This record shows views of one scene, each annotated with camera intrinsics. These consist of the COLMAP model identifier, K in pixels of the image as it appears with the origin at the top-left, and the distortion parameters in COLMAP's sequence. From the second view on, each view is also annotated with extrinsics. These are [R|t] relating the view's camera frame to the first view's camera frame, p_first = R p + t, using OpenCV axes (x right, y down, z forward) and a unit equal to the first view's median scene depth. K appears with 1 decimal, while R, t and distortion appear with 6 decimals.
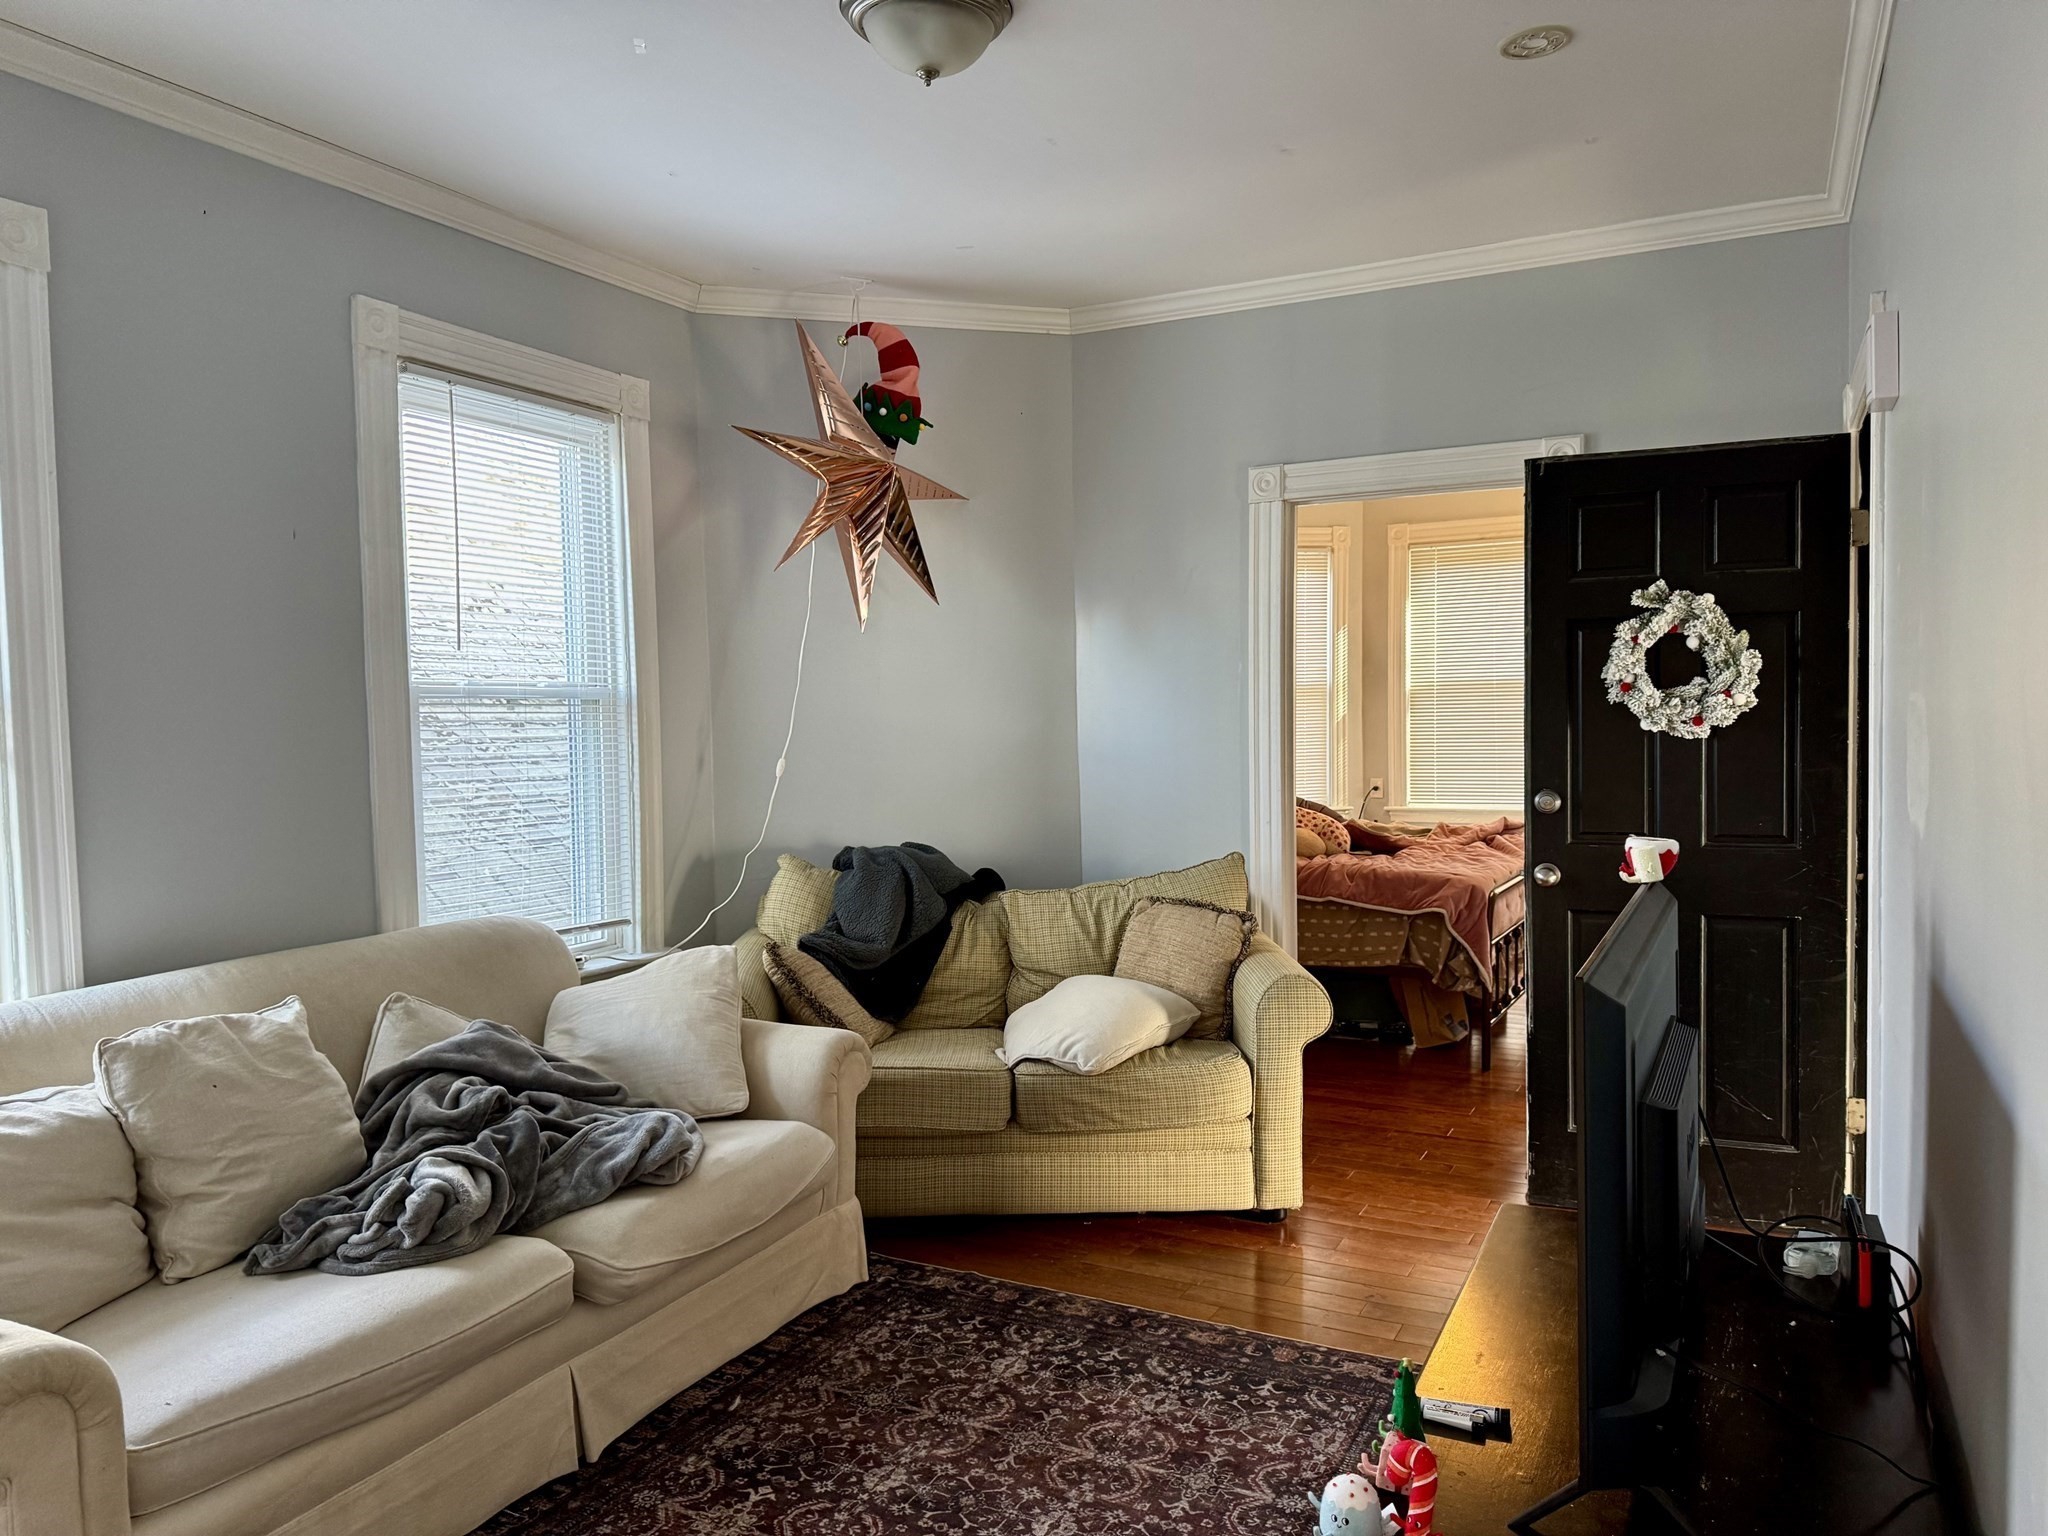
lens RADIAL K [[1454.2, 0, 1019.3], [0, 1454.2, 761.9], [0, 0, 1]] dist [0.051244, -0.064493]
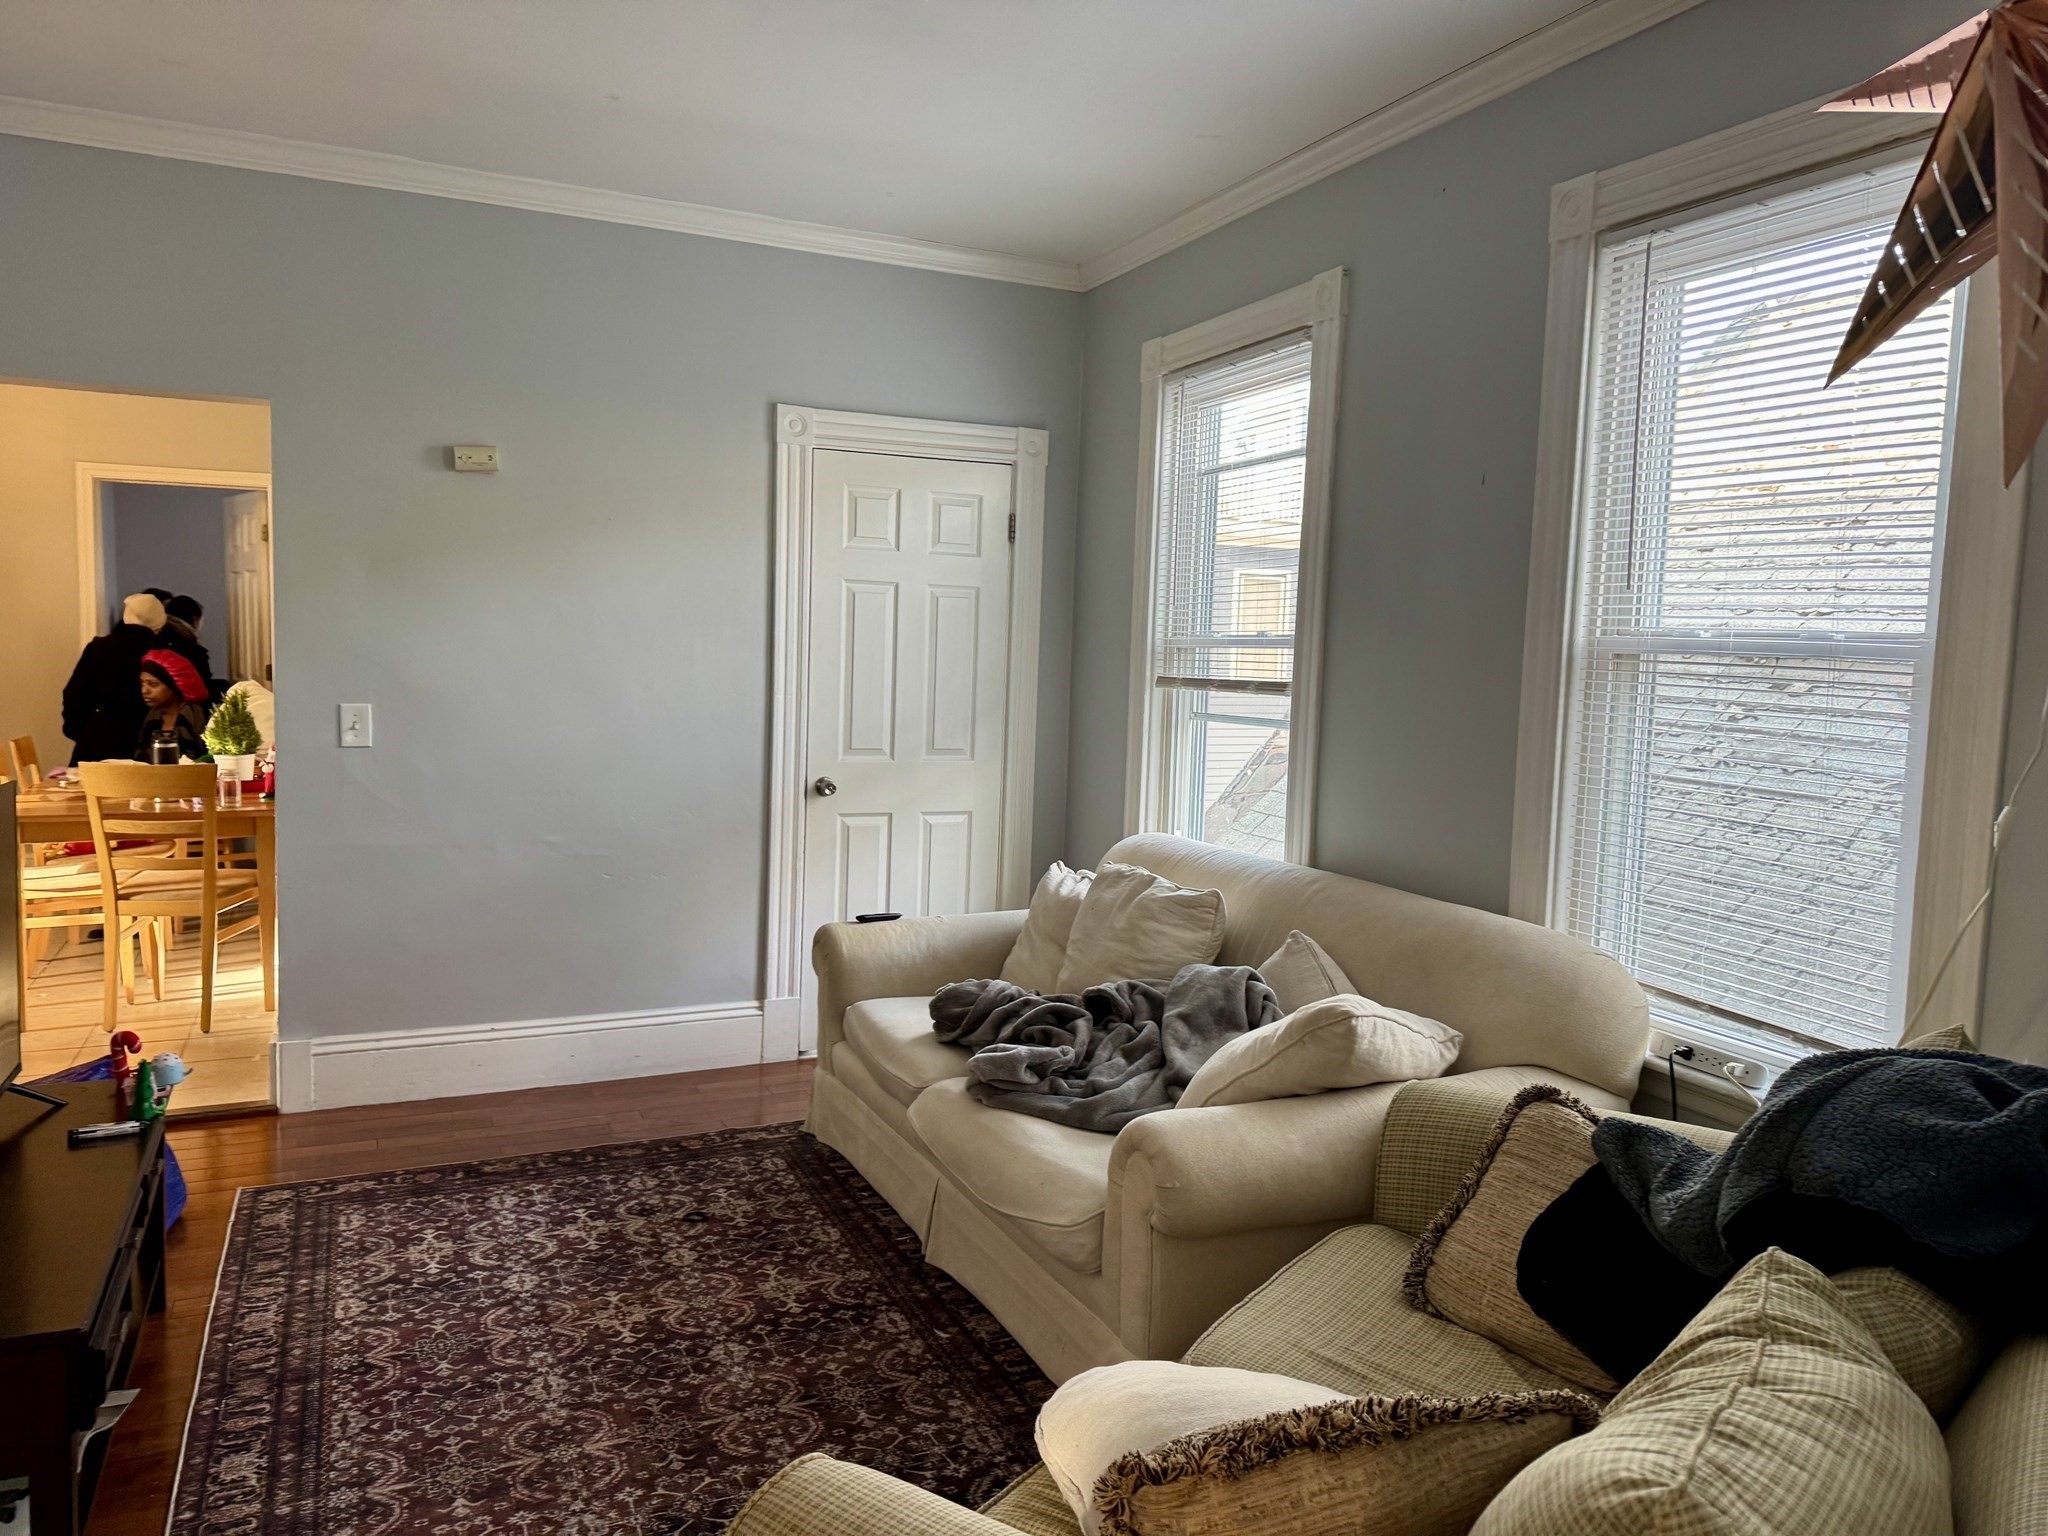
lens RADIAL K [[1454.2, 0, 1019.3], [0, 1454.2, 761.9], [0, 0, 1]] dist [0.051244, -0.064493]
pose [[-0.614839, 0.056741, -0.786608, 0.744796], [-0.060917, 0.991012, 0.119101, -0.105590], [0.786296, 0.121146, -0.605857, 2.190388]]
